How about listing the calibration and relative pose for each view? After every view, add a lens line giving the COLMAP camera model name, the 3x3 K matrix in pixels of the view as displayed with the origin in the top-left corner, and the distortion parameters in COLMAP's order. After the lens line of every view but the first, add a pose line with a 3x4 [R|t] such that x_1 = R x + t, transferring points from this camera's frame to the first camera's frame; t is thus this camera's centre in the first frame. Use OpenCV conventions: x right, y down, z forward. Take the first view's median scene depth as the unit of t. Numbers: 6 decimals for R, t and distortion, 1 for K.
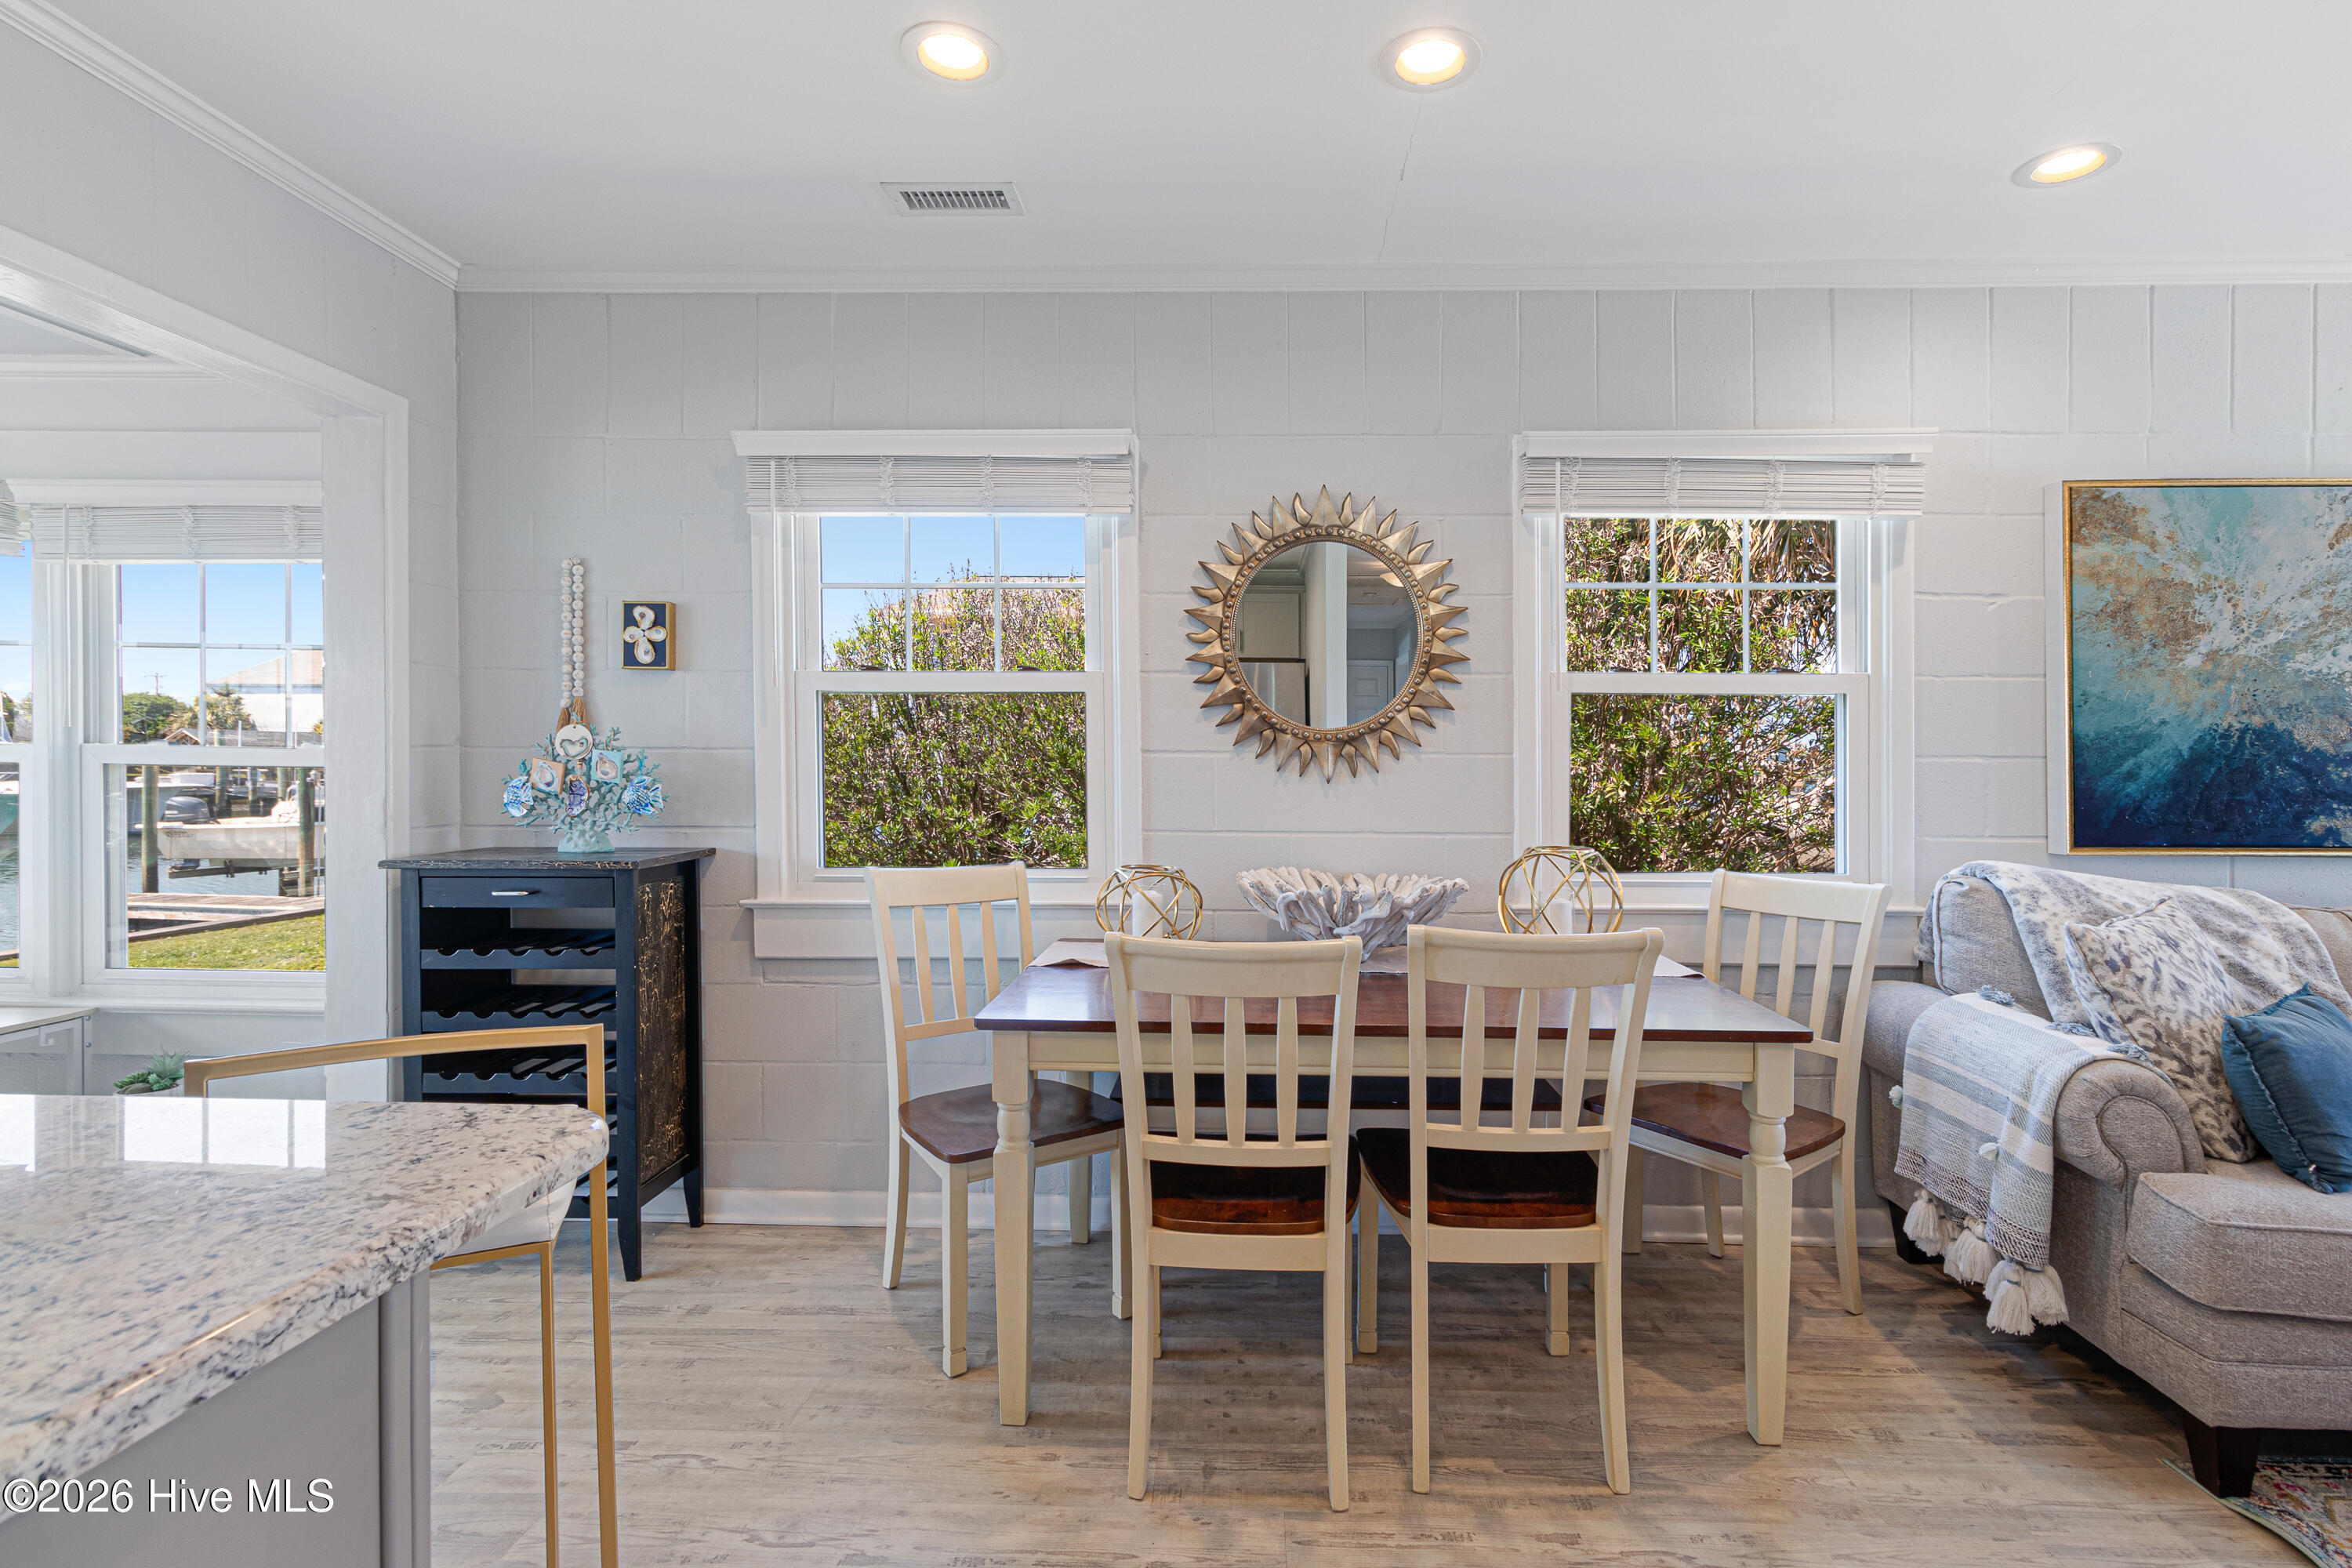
lens RADIAL K [[1108.8, 0, 1253.4], [0, 1108.8, 774.5], [0, 0, 1]] dist [0.007449, -0.001954]
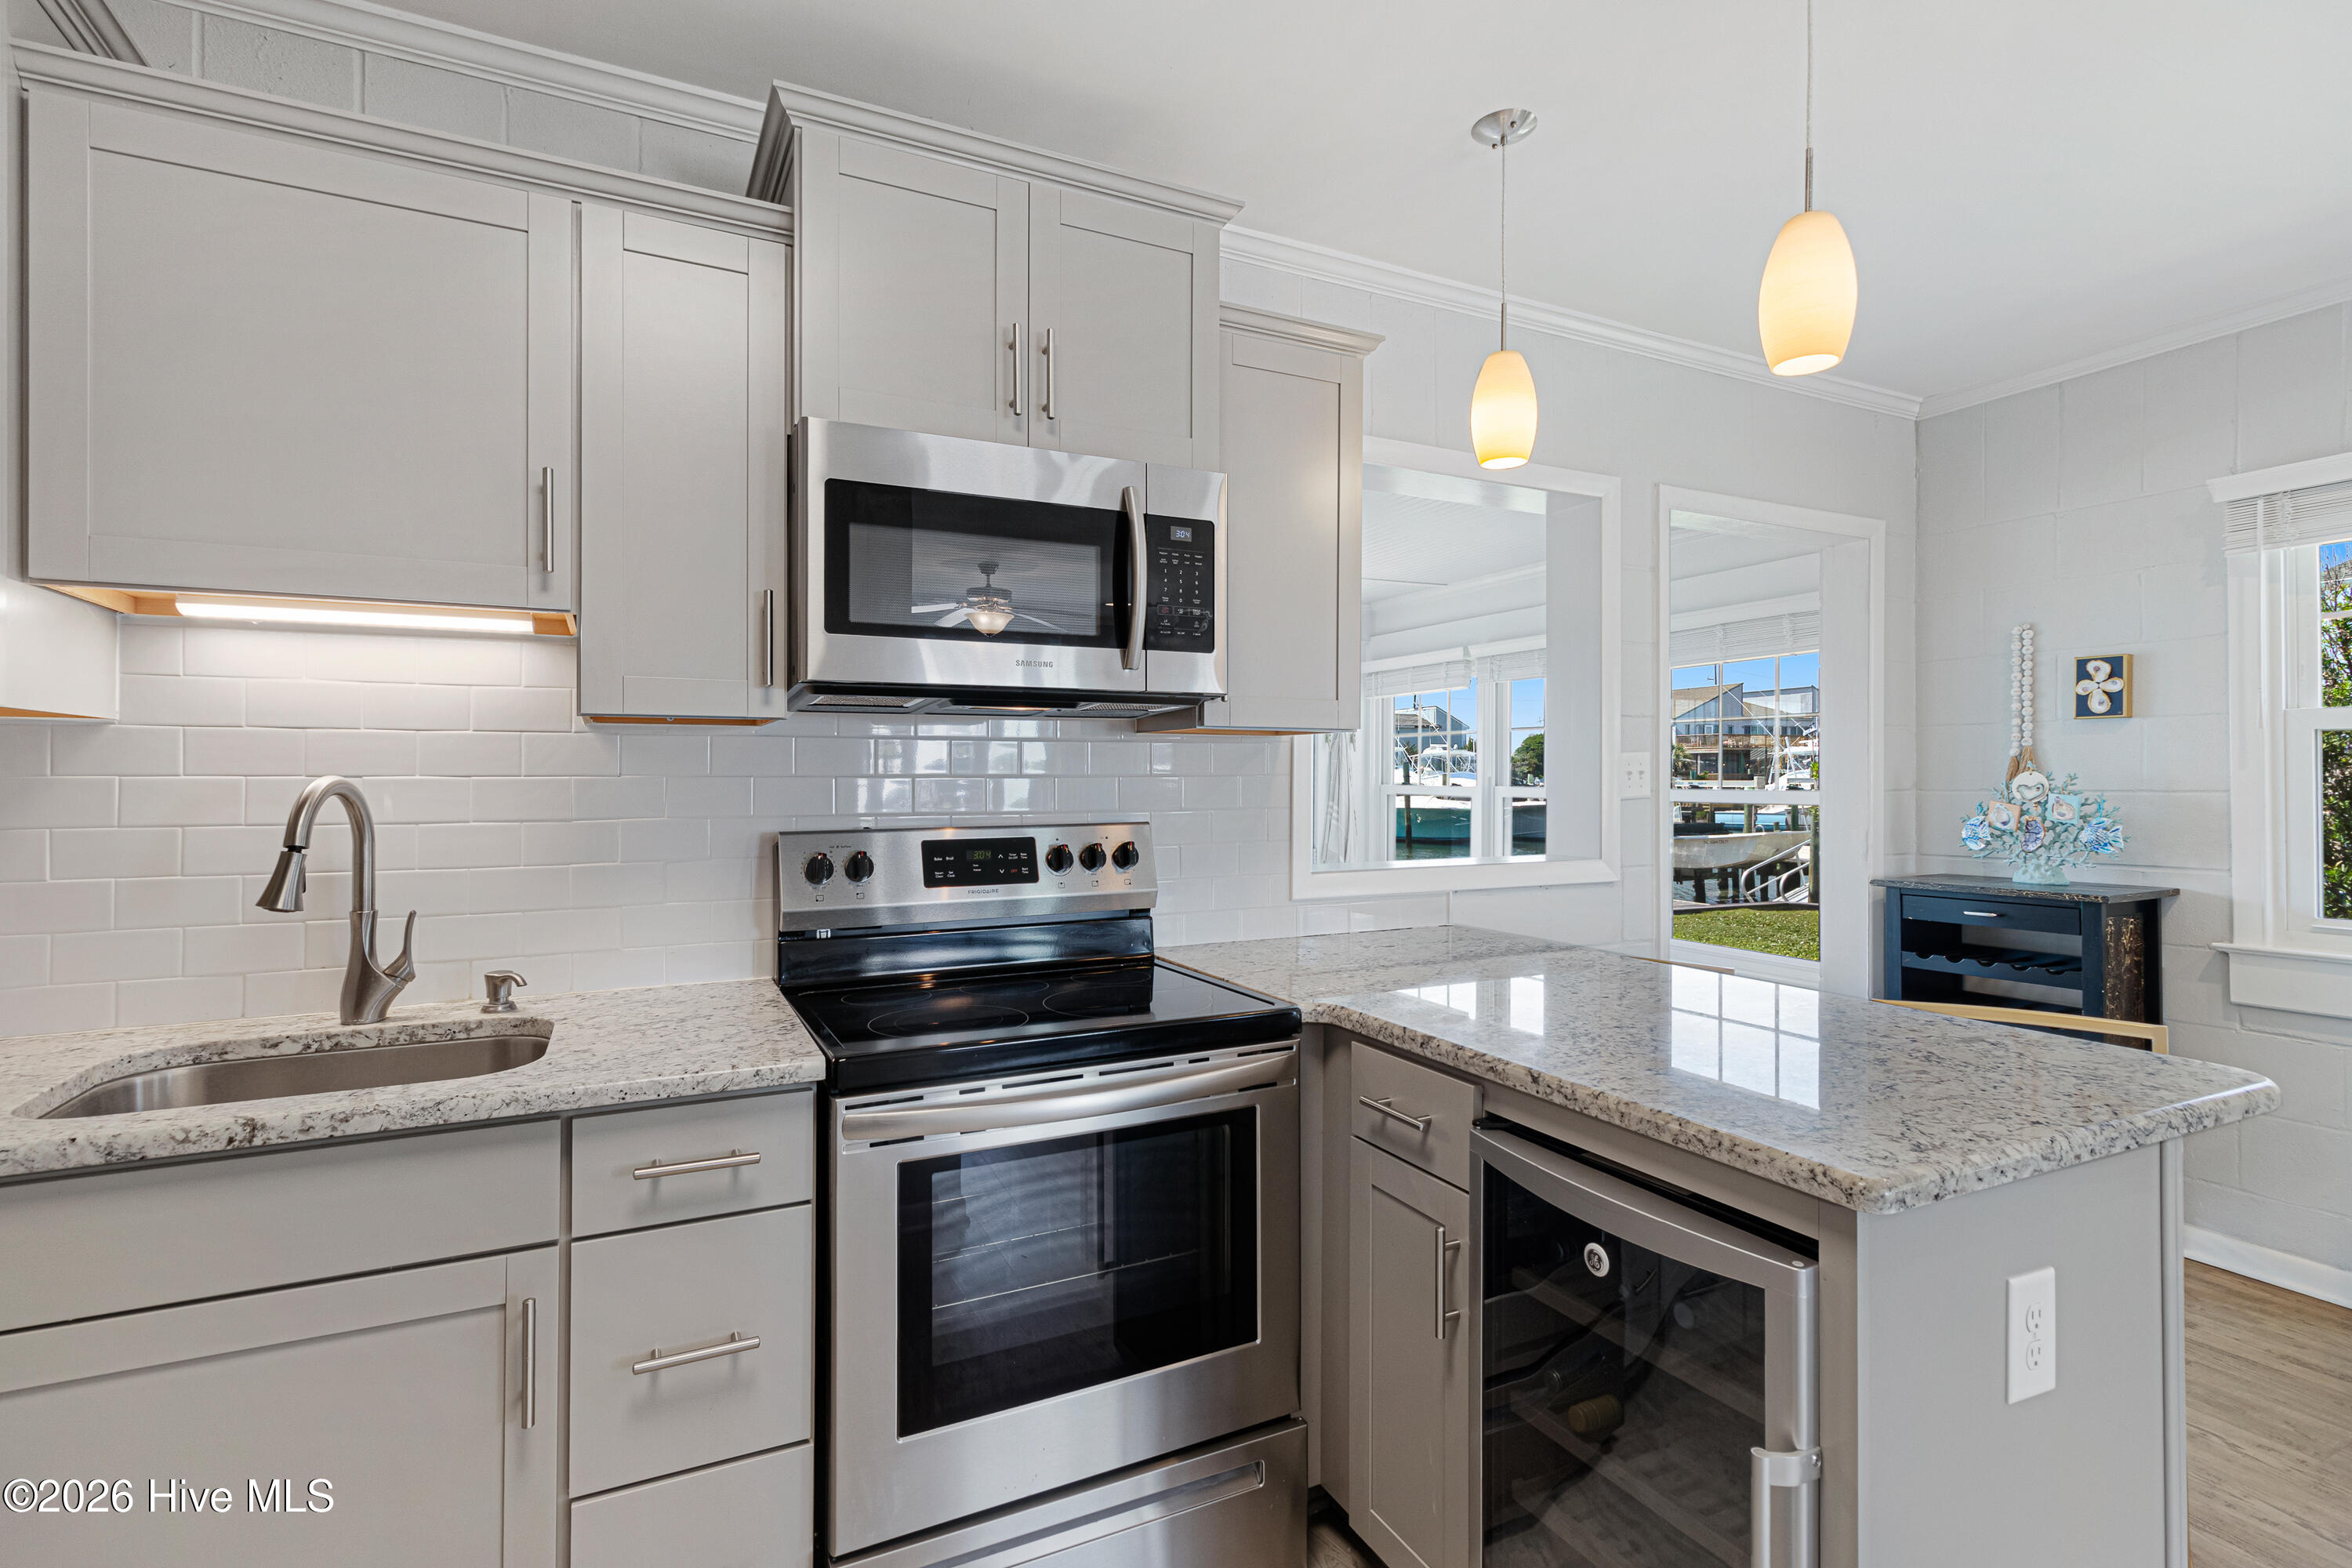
lens RADIAL K [[1108.8, 0, 1171.5], [0, 1108.8, 795.9], [0, 0, 1]] dist [0.007449, -0.001954]
pose [[0.450110, 0.002612, -0.892969, 0.014816], [-0.000117, 0.999996, 0.002866, -0.022719], [0.892973, -0.001185, 0.450108, -0.300634]]
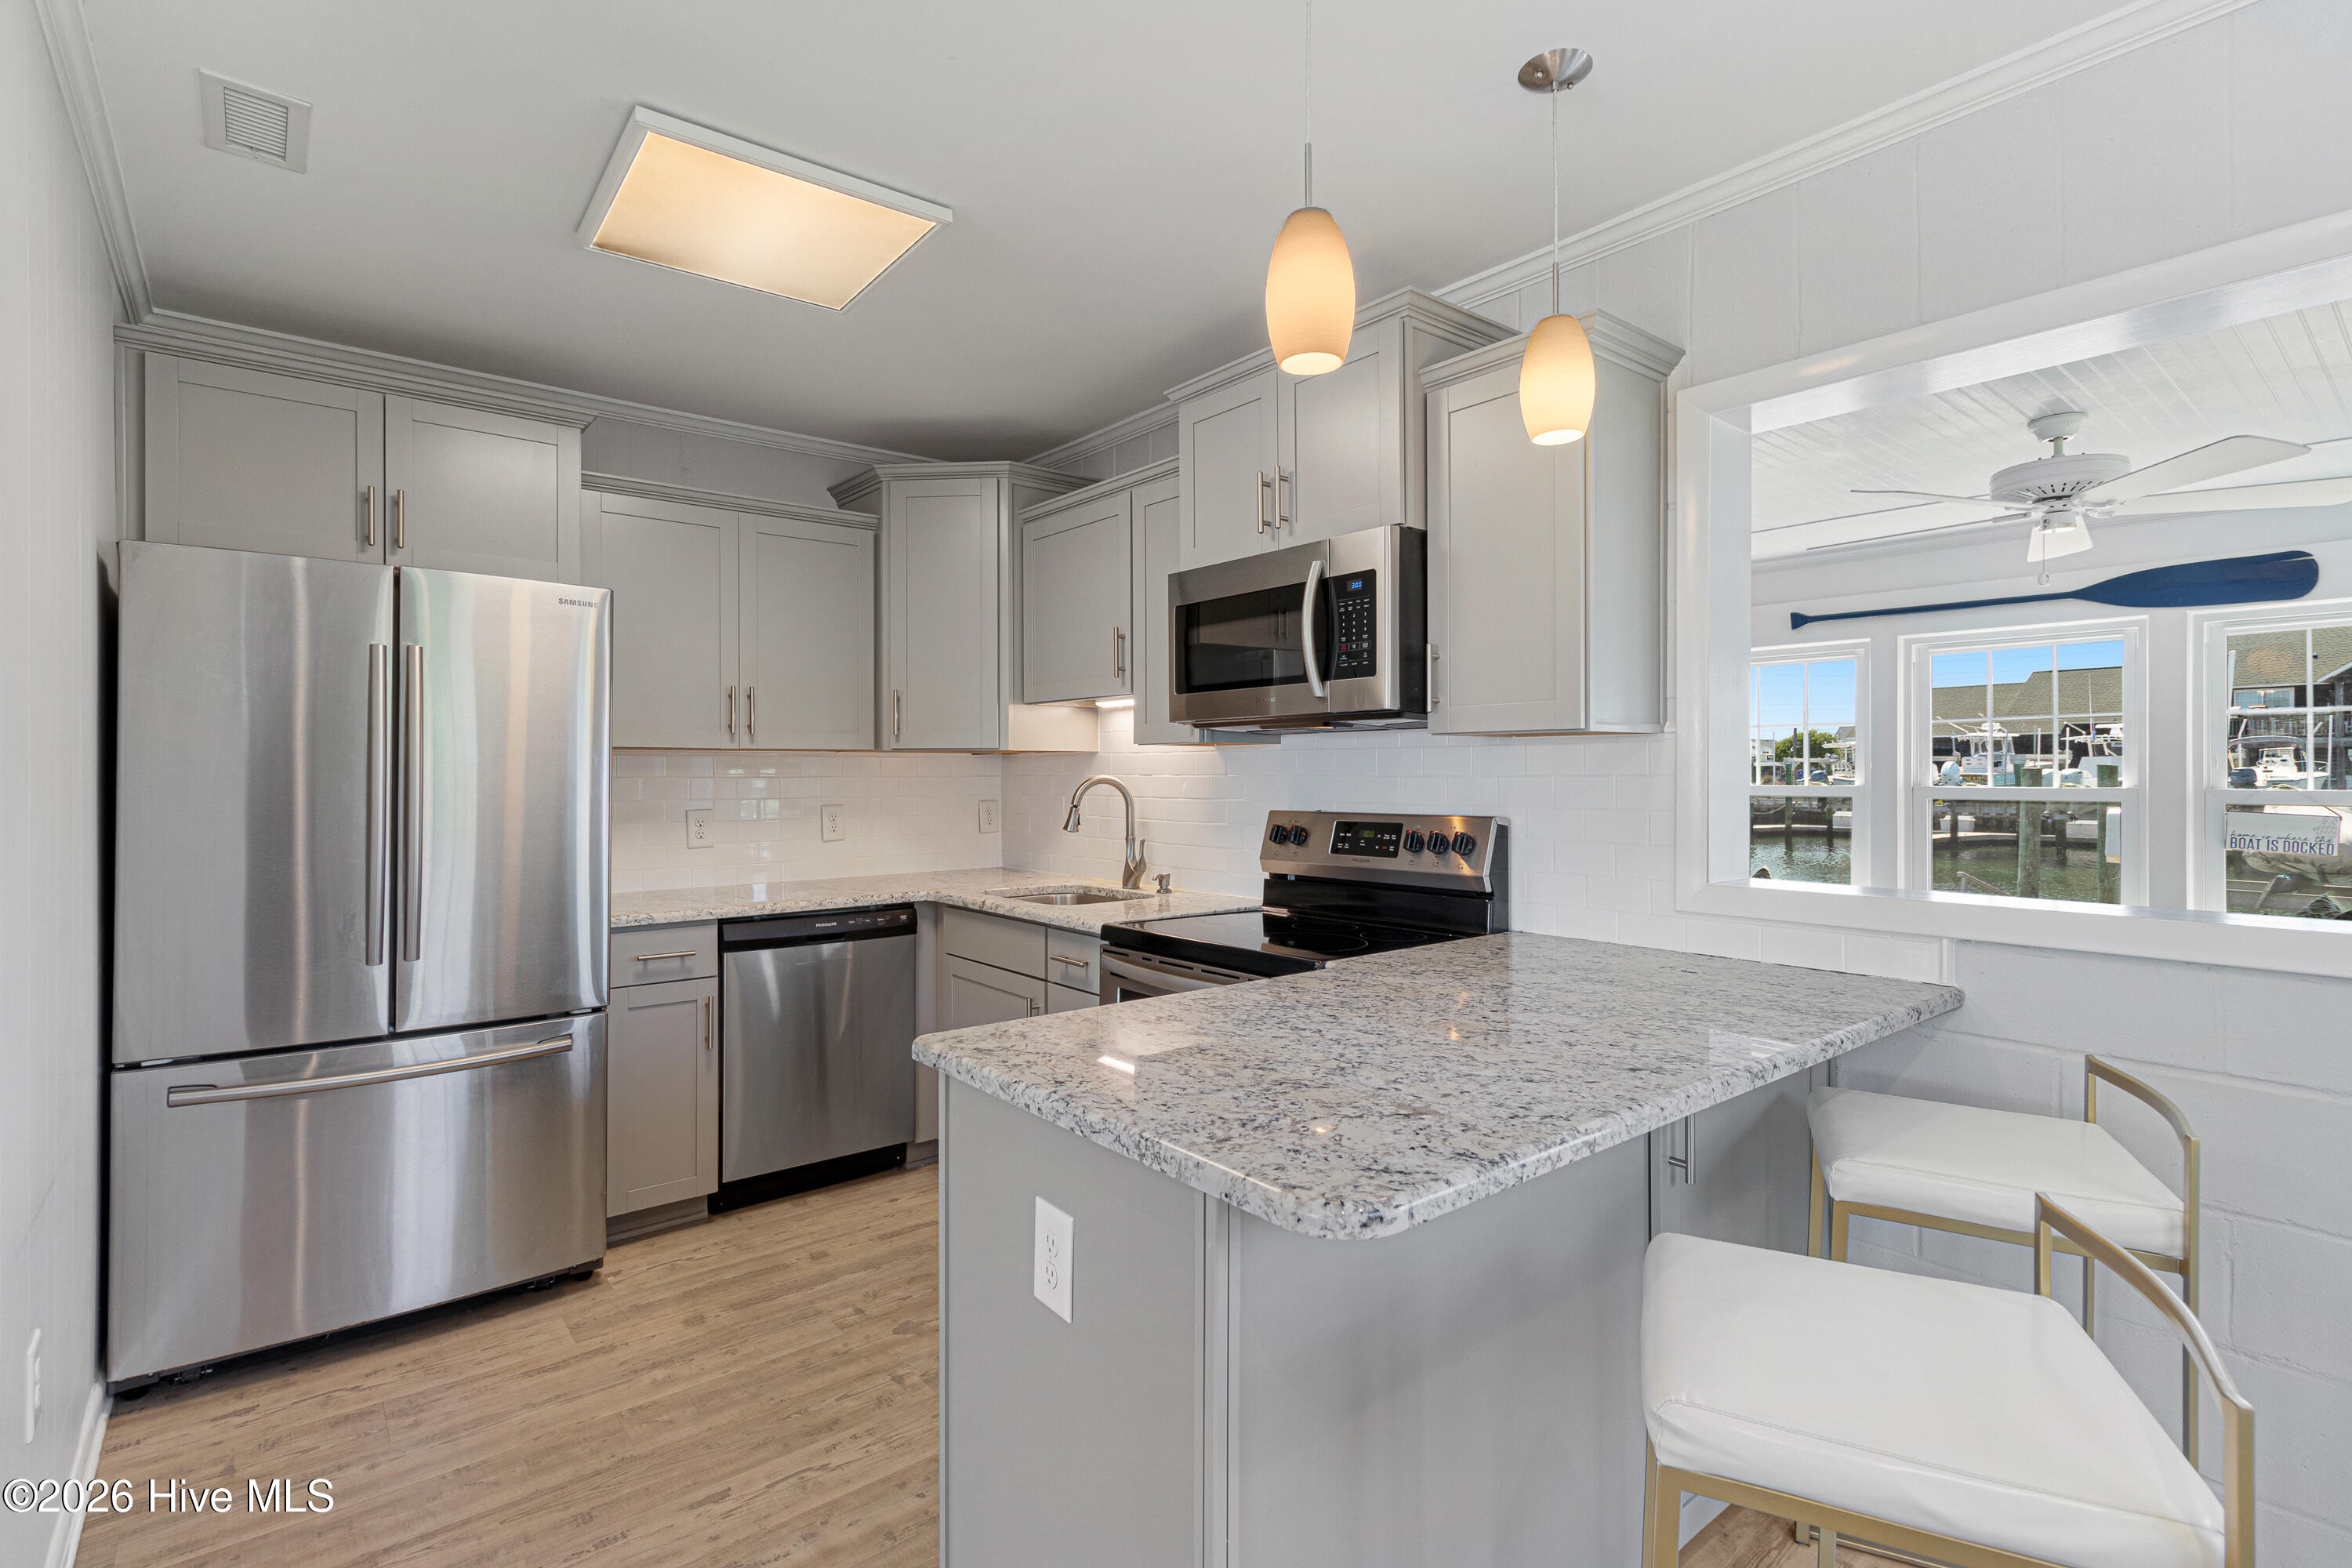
lens RADIAL K [[1108.8, 0, 1162.3], [0, 1108.8, 773.0], [0, 0, 1]] dist [0.007449, -0.001954]
pose [[-0.768058, -0.008999, -0.640318, 0.073219], [-0.012208, 0.999925, 0.000590, -0.034125], [0.640264, 0.008271, -0.768110, 0.563444]]
